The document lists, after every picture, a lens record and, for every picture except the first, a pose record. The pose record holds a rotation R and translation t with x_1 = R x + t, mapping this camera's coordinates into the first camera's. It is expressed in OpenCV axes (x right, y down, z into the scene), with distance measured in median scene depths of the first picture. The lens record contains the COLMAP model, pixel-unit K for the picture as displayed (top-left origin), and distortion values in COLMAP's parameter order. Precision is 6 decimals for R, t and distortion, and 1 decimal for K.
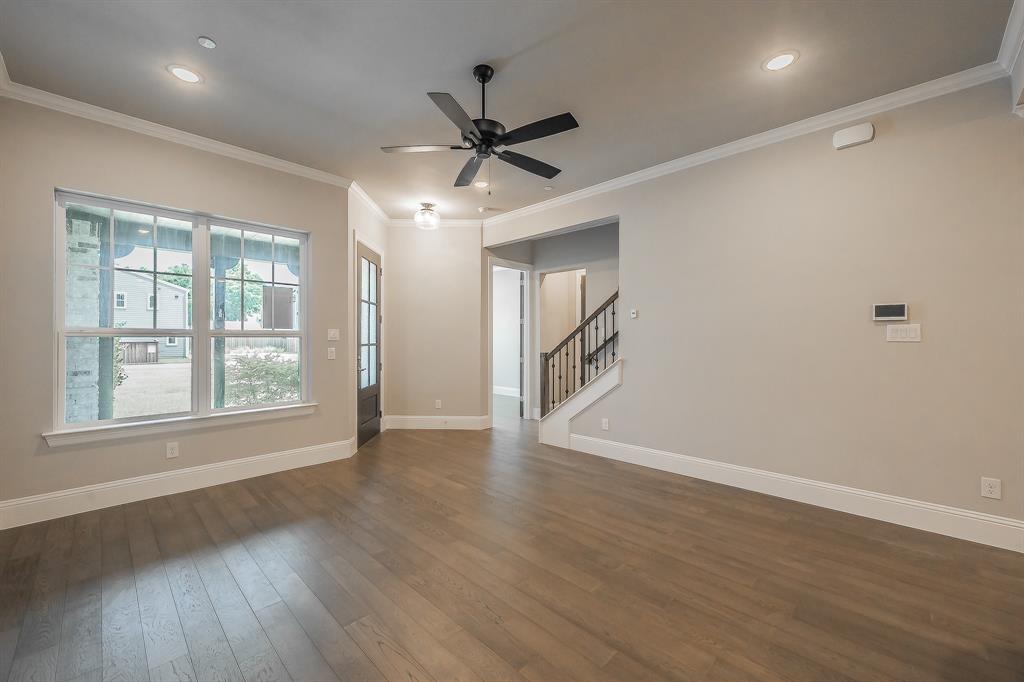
lens RADIAL K [[404.9, 0, 497.6], [0, 404.9, 337.5], [0, 0, 1]] dist [-0.001486, 0.000666]
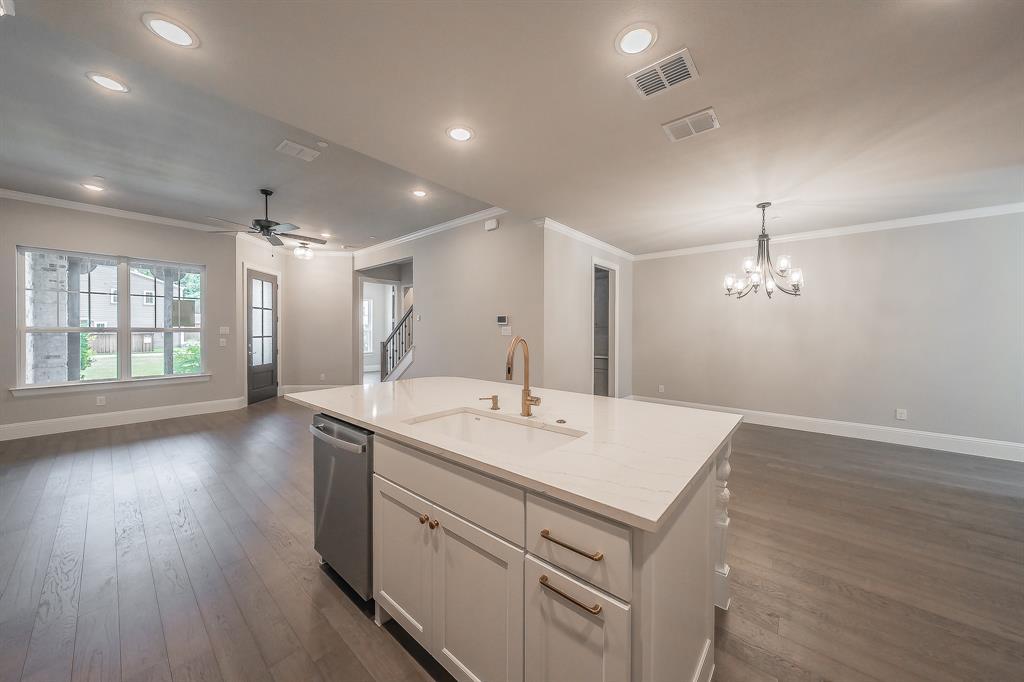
lens RADIAL K [[351.1, 0, 514.8], [0, 351.1, 333.1], [0, 0, 1]] dist [-0.007427, 0.000887]
pose [[0.996122, 0.000633, 0.087977, 0.587871], [-0.001494, 0.999952, 0.009722, -0.010890], [-0.087967, -0.009816, 0.996075, -0.435110]]
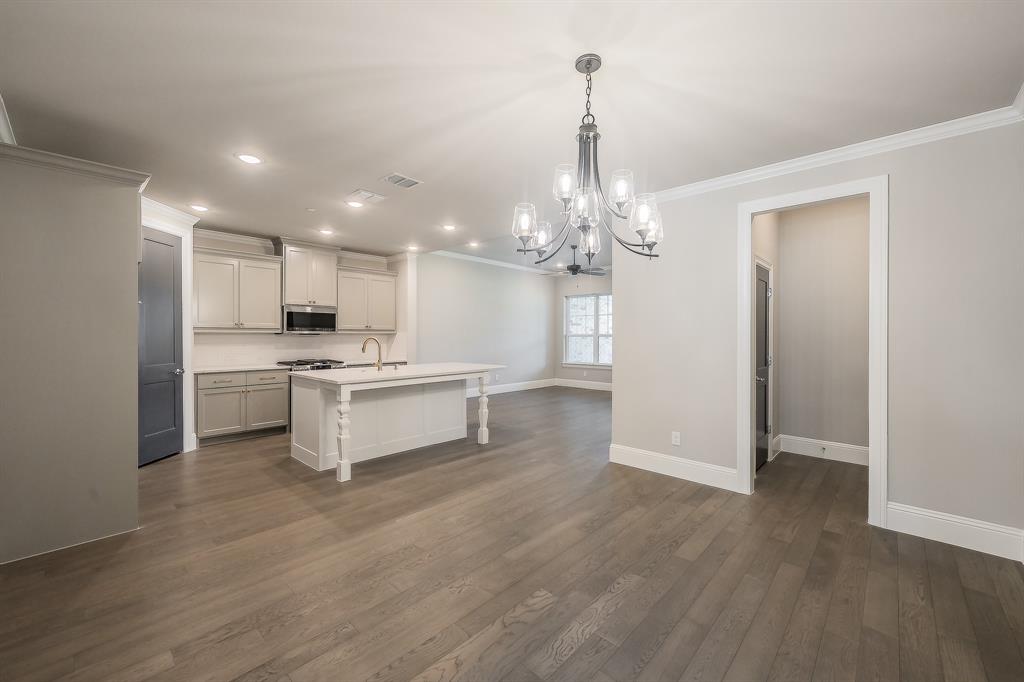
lens RADIAL K [[404.9, 0, 517.2], [0, 404.9, 336.8], [0, 0, 1]] dist [-0.001486, 0.000666]
pose [[0.046186, 0.002699, -0.998929, 1.738812], [0.001889, 0.999994, 0.002790, -0.006475], [0.998931, -0.002015, 0.046181, 0.277186]]
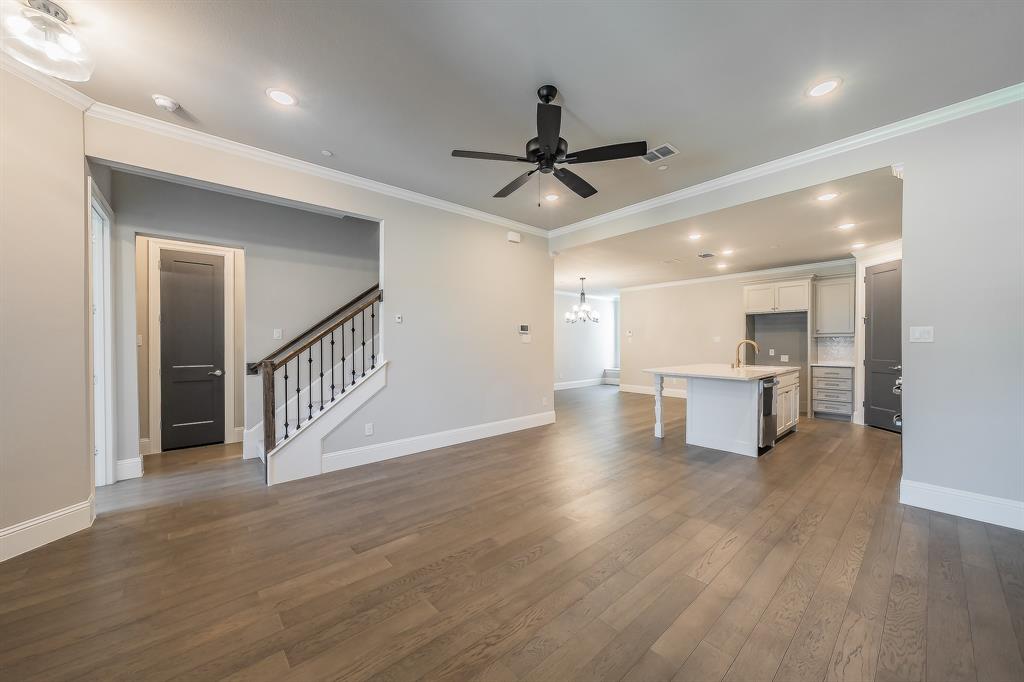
lens RADIAL K [[370.8, 0, 510.9], [0, 370.8, 343.2], [0, 0, 1]] dist [-0.002244, 0.000340]
pose [[0.057254, -0.003150, 0.998355, -0.620222], [-0.001953, 0.999993, 0.003267, 0.003738], [-0.998358, -0.002136, 0.057248, 0.628913]]
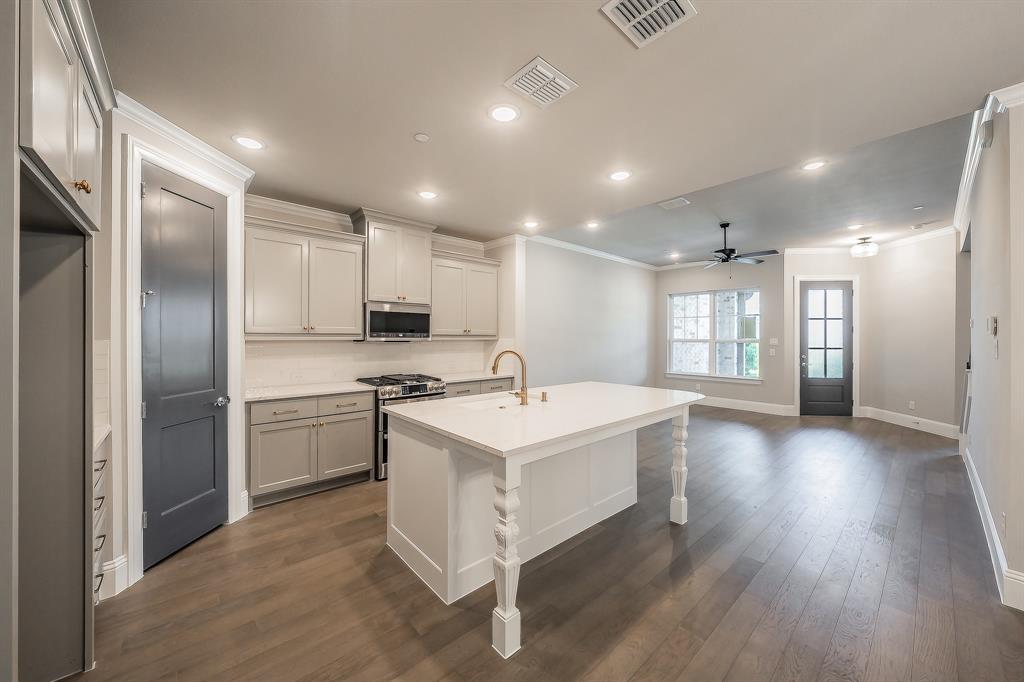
lens RADIAL K [[370.8, 0, 509.7], [0, 370.8, 338.4], [0, 0, 1]] dist [-0.002244, 0.000340]
pose [[-0.061209, 0.002486, -0.998122, 1.243146], [-0.001176, 0.999996, 0.002563, -0.023392], [0.998124, 0.001331, -0.061206, -0.027950]]
